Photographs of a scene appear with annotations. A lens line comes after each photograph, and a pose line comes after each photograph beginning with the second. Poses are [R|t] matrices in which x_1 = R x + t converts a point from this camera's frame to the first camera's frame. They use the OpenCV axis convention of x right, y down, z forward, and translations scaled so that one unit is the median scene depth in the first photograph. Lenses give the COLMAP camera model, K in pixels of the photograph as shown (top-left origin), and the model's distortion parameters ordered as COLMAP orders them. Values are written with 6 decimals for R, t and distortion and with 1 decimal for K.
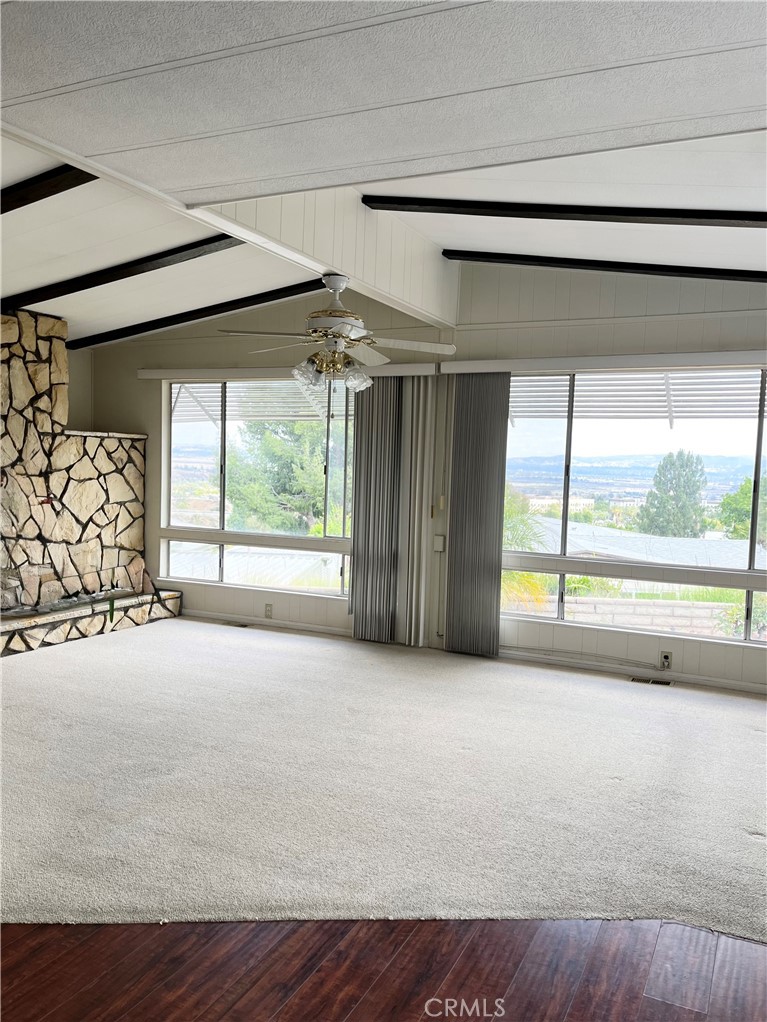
lens RADIAL K [[813.3, 0, 377.6], [0, 813.3, 505.3], [0, 0, 1]] dist [0.023803, -0.007029]
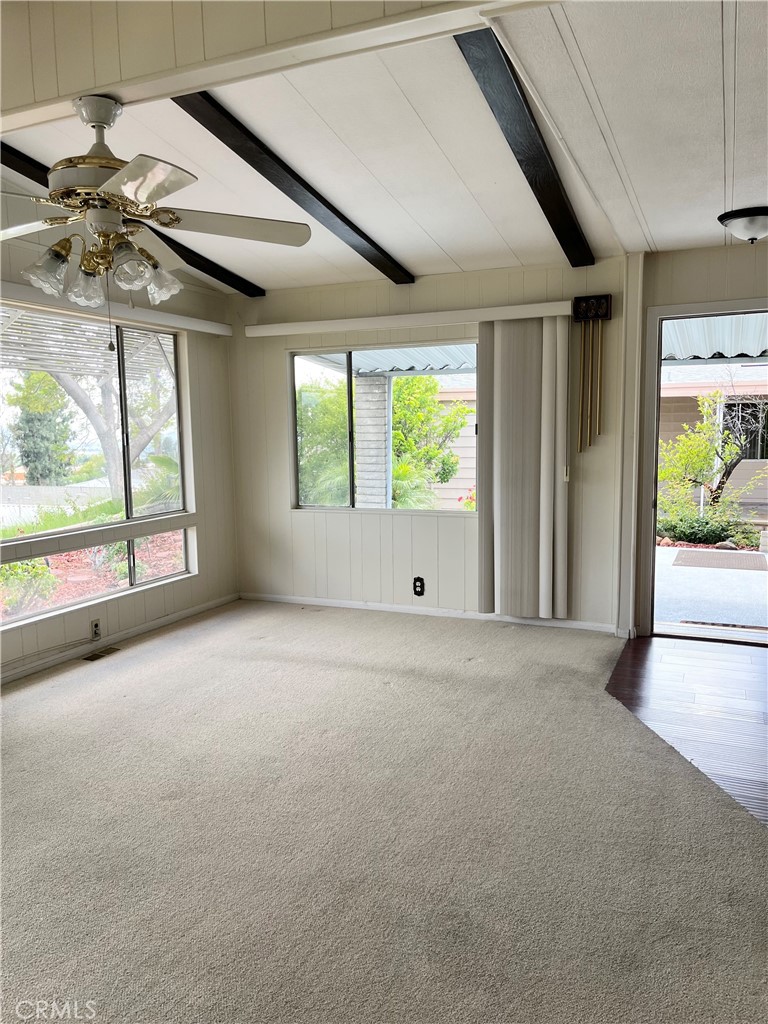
lens RADIAL K [[776.8, 0, 380.1], [0, 776.8, 516.9], [0, 0, 1]] dist [0.050354, -0.060935]
pose [[-0.038493, -0.146048, 0.988528, -0.484699], [0.067301, 0.986636, 0.148389, -0.044911], [-0.996990, 0.072241, -0.028149, 0.629147]]
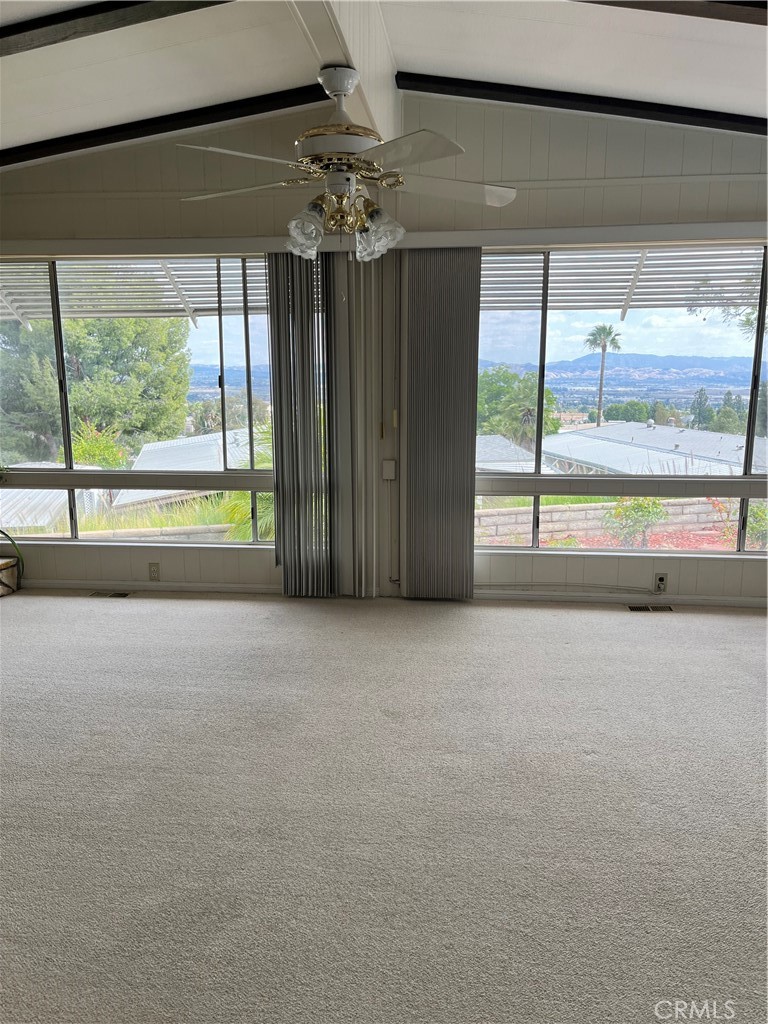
lens RADIAL K [[776.8, 0, 388.7], [0, 776.8, 515.6], [0, 0, 1]] dist [0.050354, -0.060935]
pose [[0.940189, -0.091681, 0.328084, -0.185462], [0.047745, 0.989061, 0.139565, -0.015925], [-0.337291, -0.115553, 0.934282, 0.279670]]
